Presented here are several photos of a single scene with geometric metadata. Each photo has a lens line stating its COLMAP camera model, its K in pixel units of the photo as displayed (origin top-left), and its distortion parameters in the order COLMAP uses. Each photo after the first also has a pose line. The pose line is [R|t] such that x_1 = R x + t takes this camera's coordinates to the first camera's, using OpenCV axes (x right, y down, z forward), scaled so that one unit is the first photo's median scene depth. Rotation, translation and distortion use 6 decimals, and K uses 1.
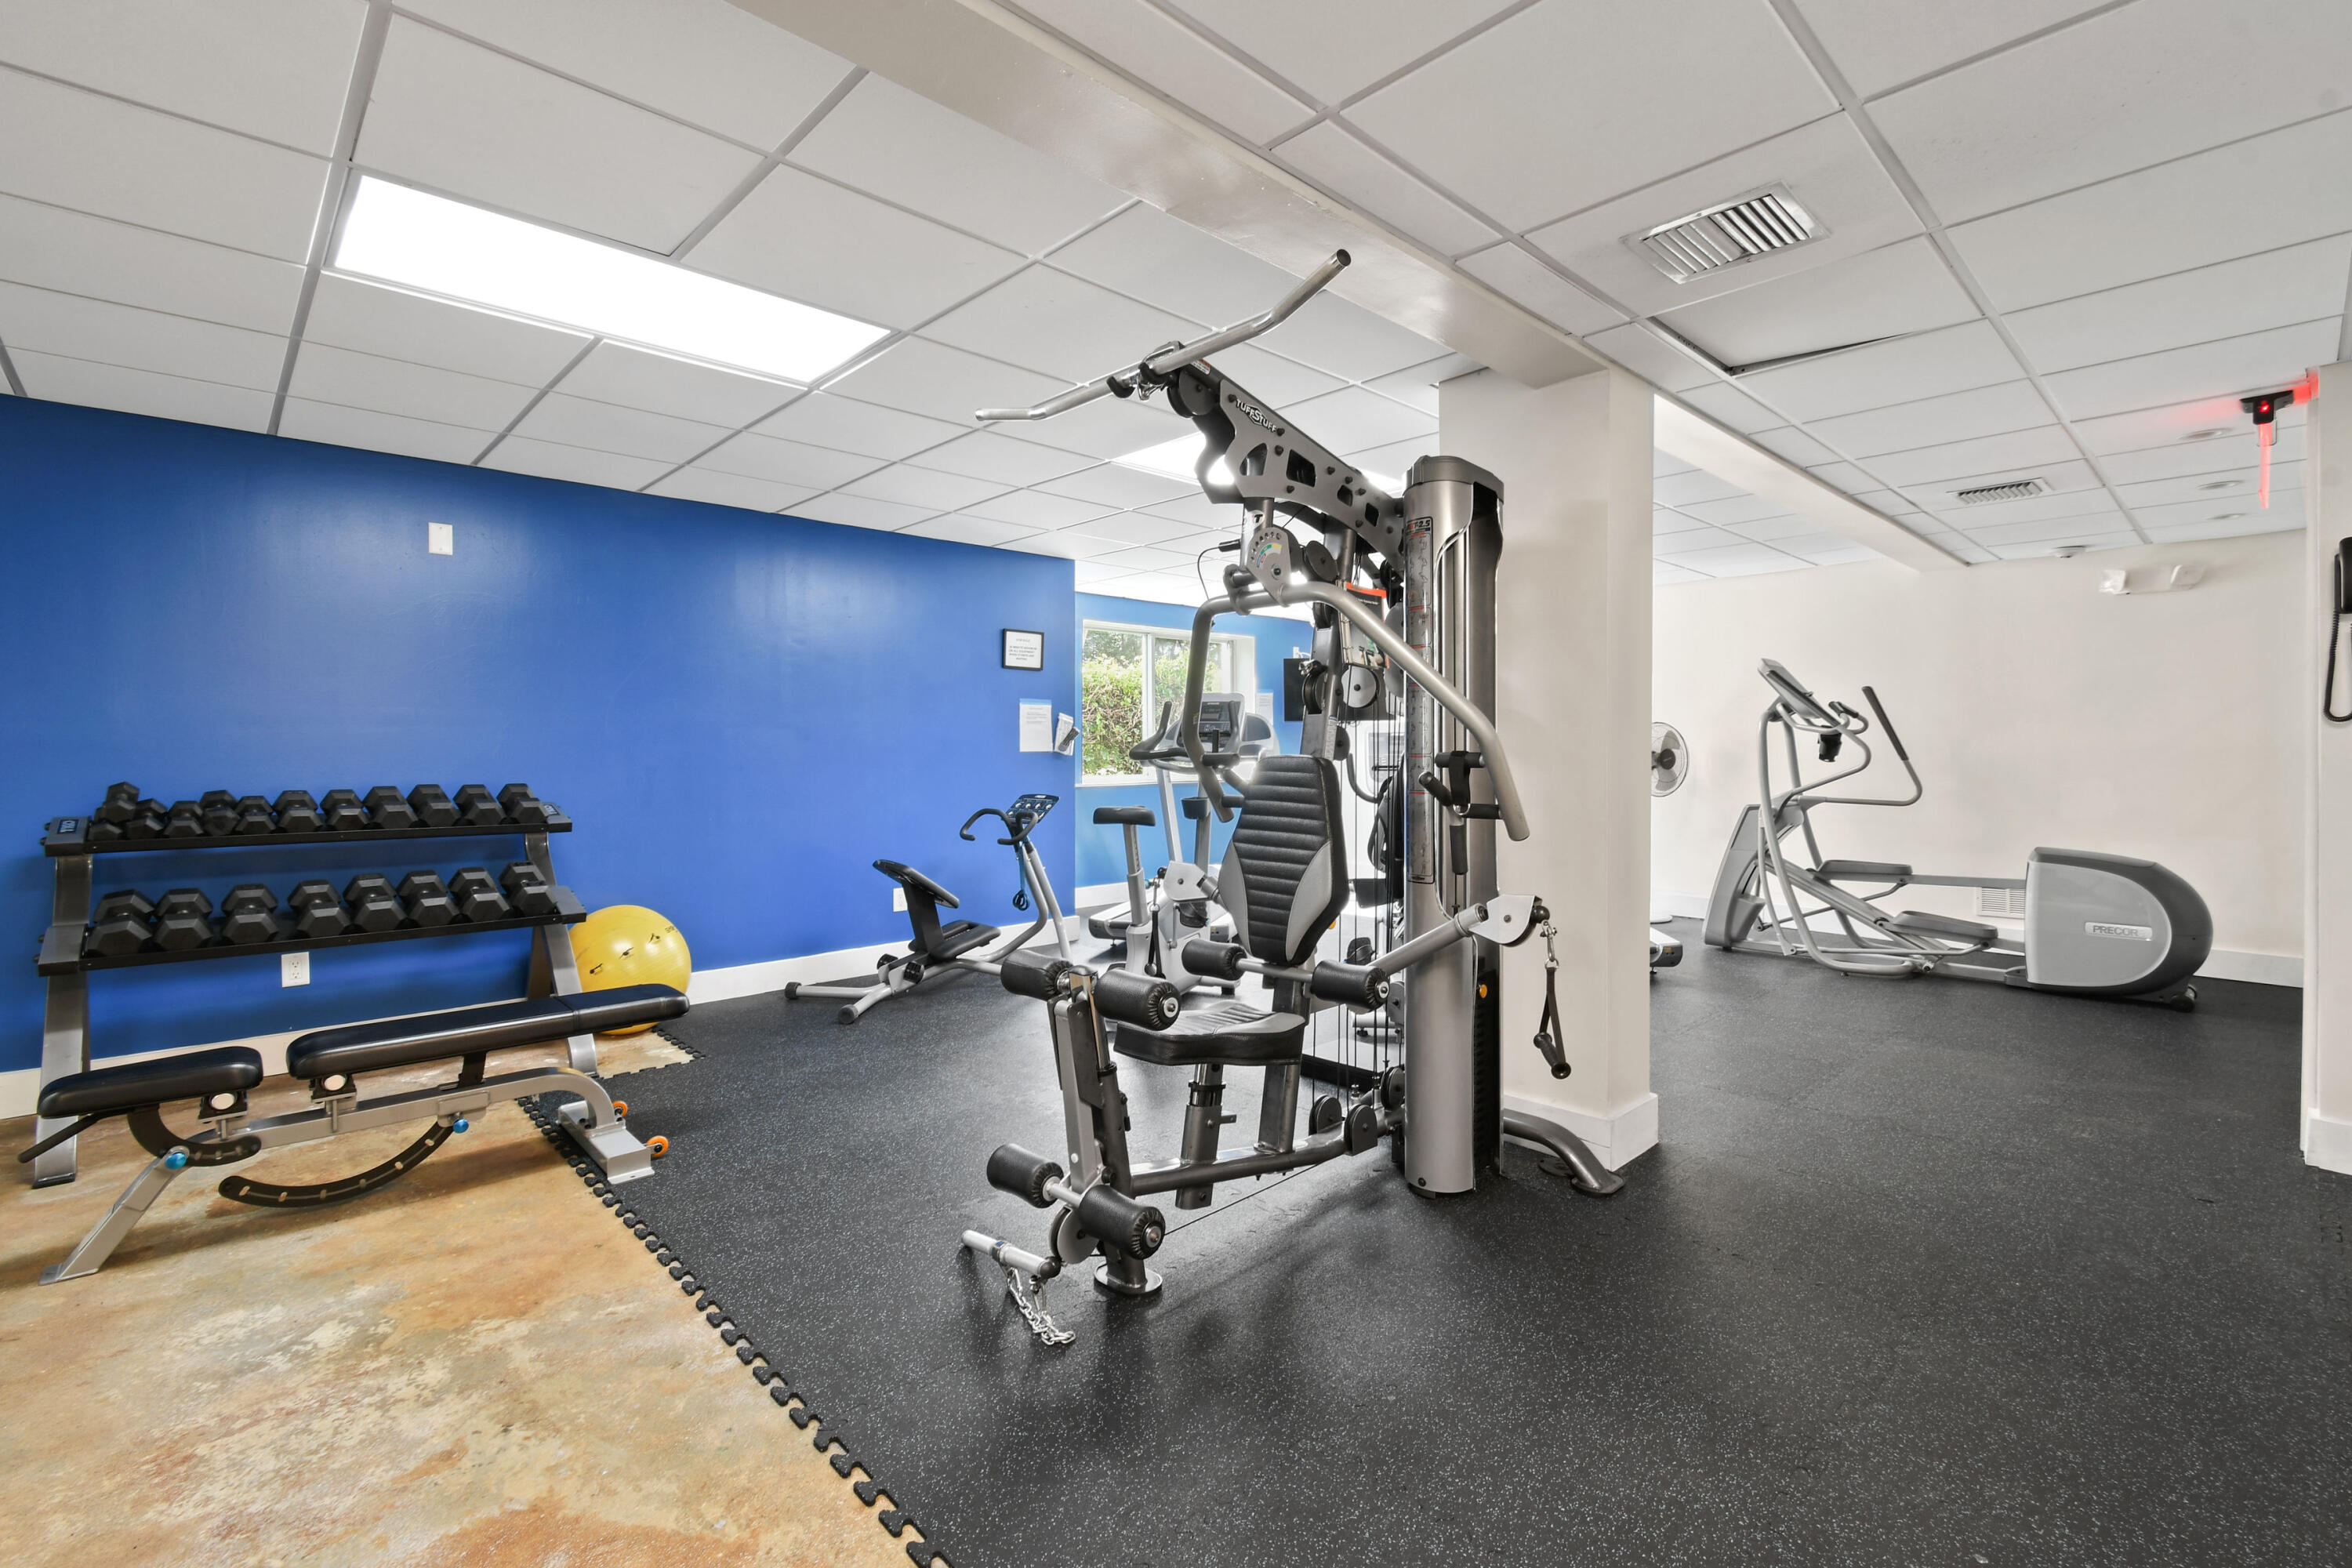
lens RADIAL K [[1041.6, 0, 1164.5], [0, 1041.6, 790.1], [0, 0, 1]] dist [0.018314, 0.000288]
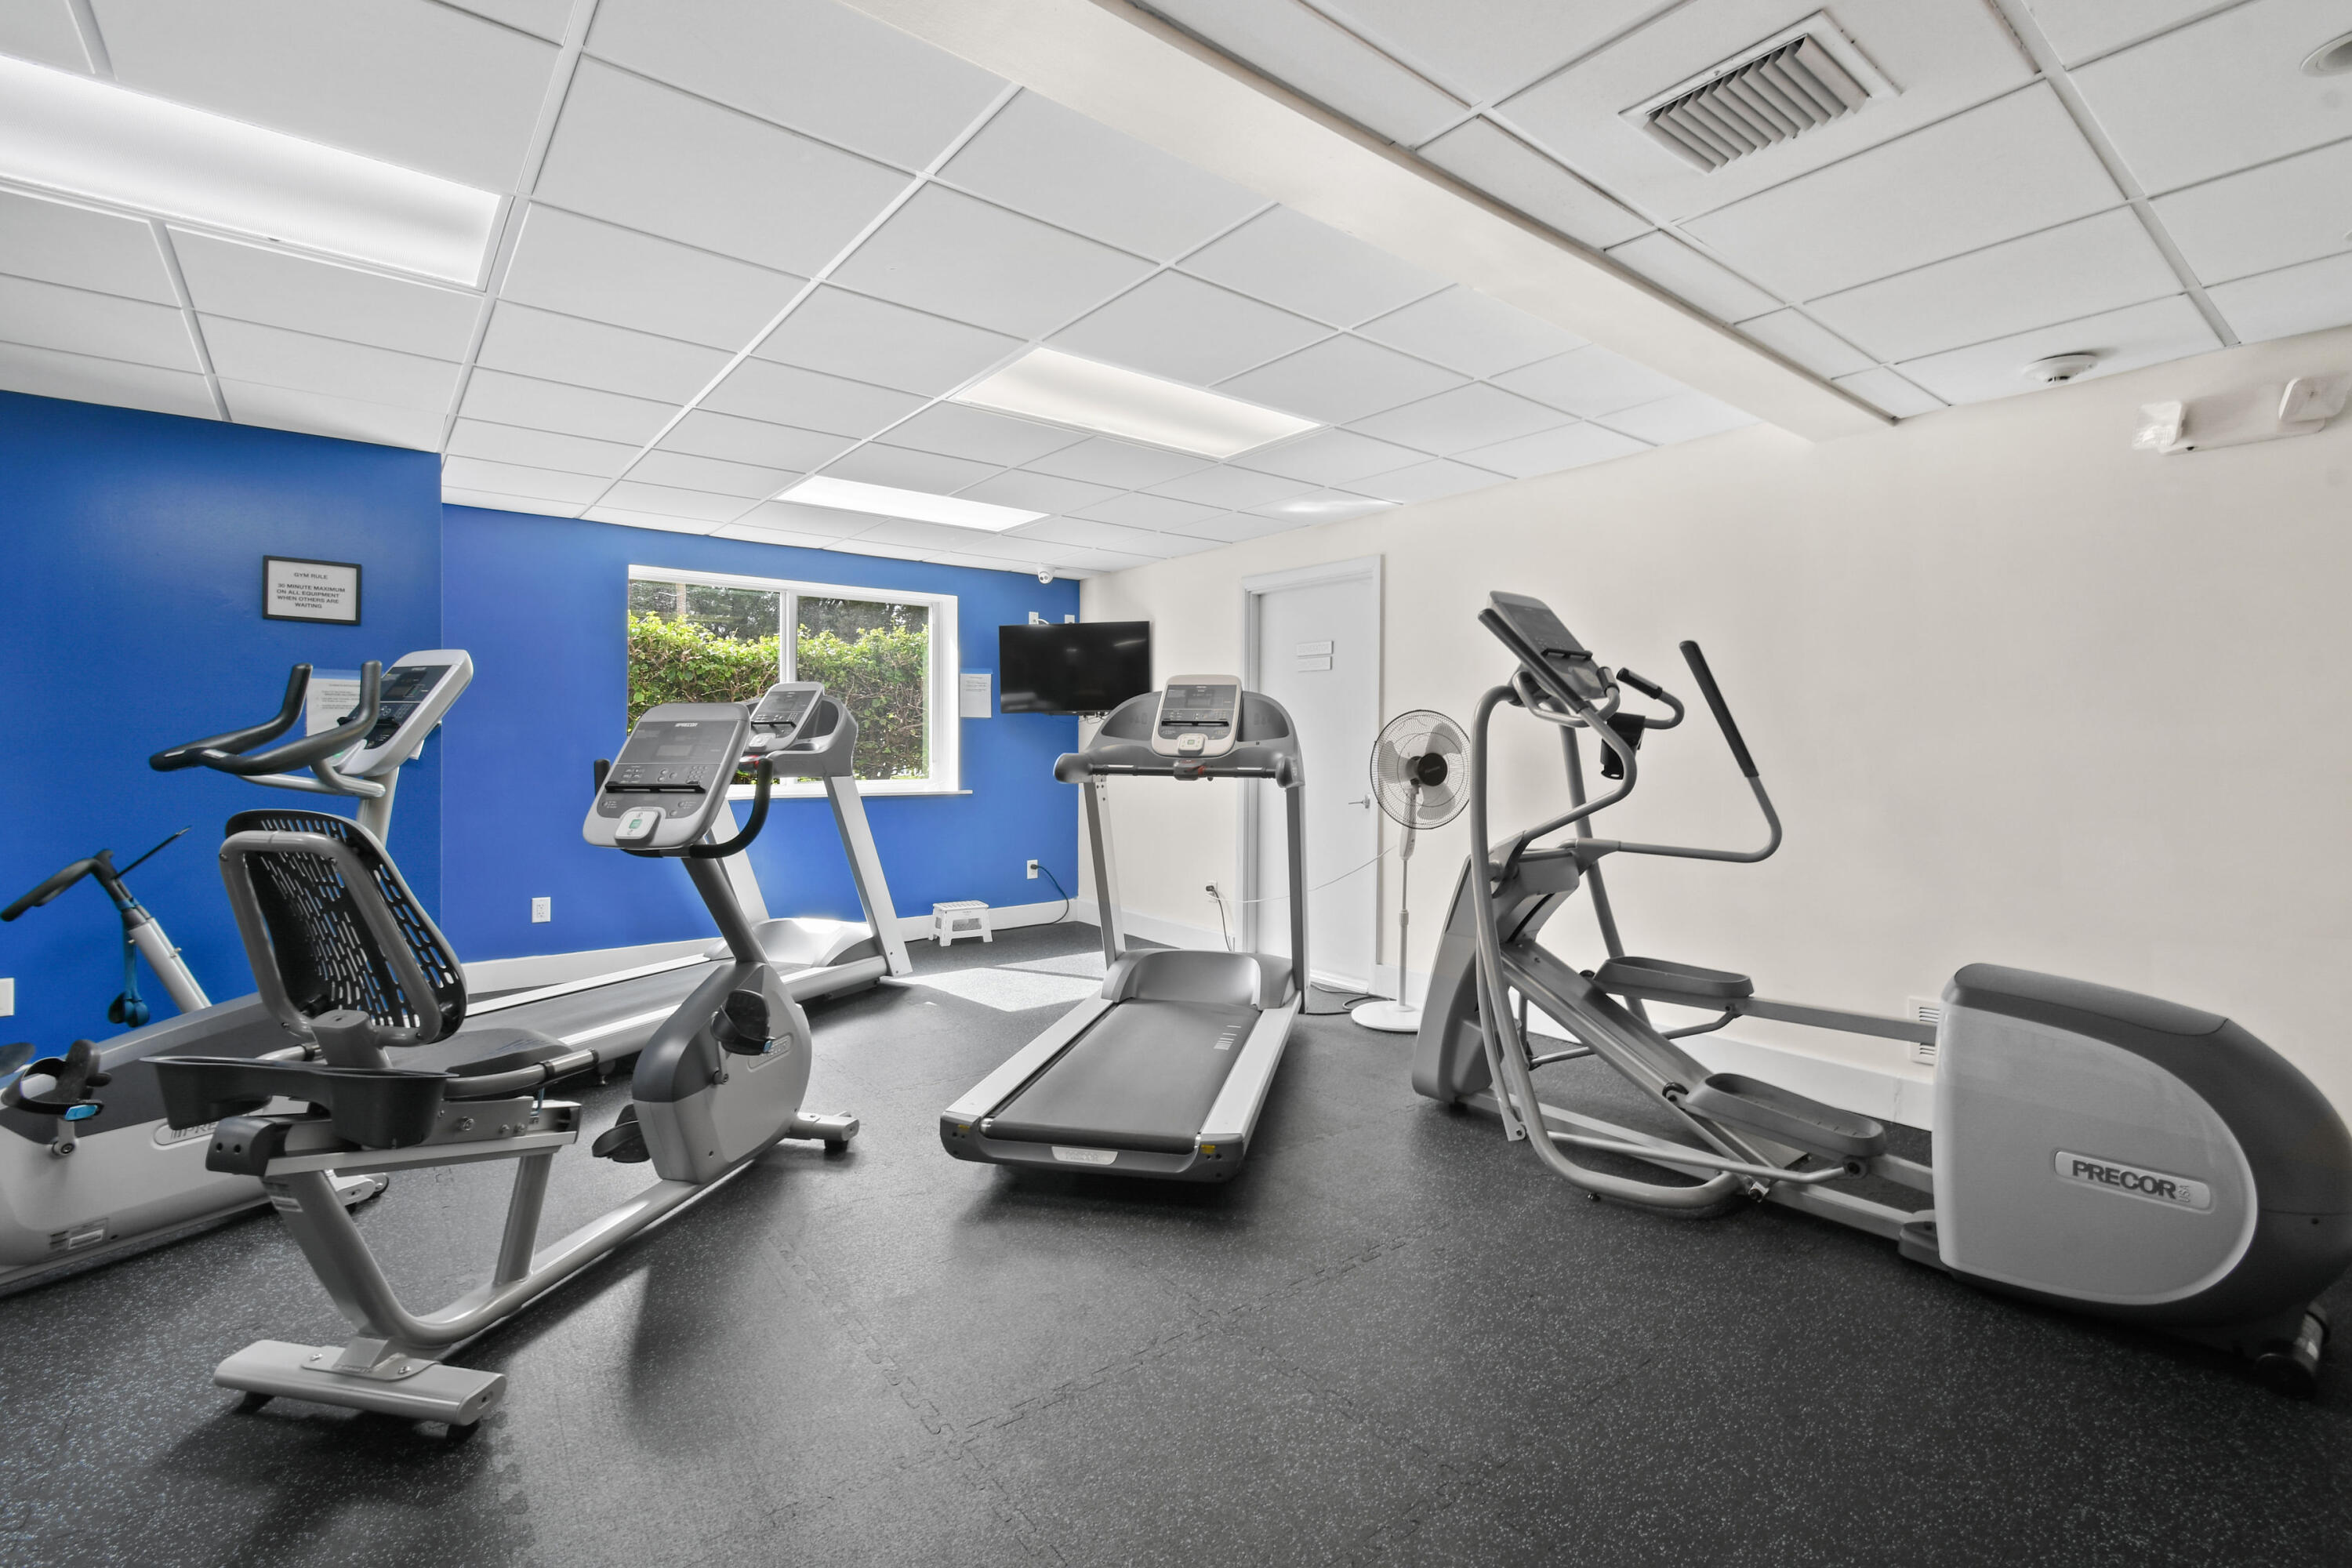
lens RADIAL K [[1041.6, 0, 1179.9], [0, 1041.6, 758.9], [0, 0, 1]] dist [0.018314, 0.000288]
pose [[0.994152, 0.006572, -0.107790, 0.467989], [-0.009556, 0.999585, -0.027188, -0.020606], [0.107567, 0.028059, 0.993802, 0.434224]]
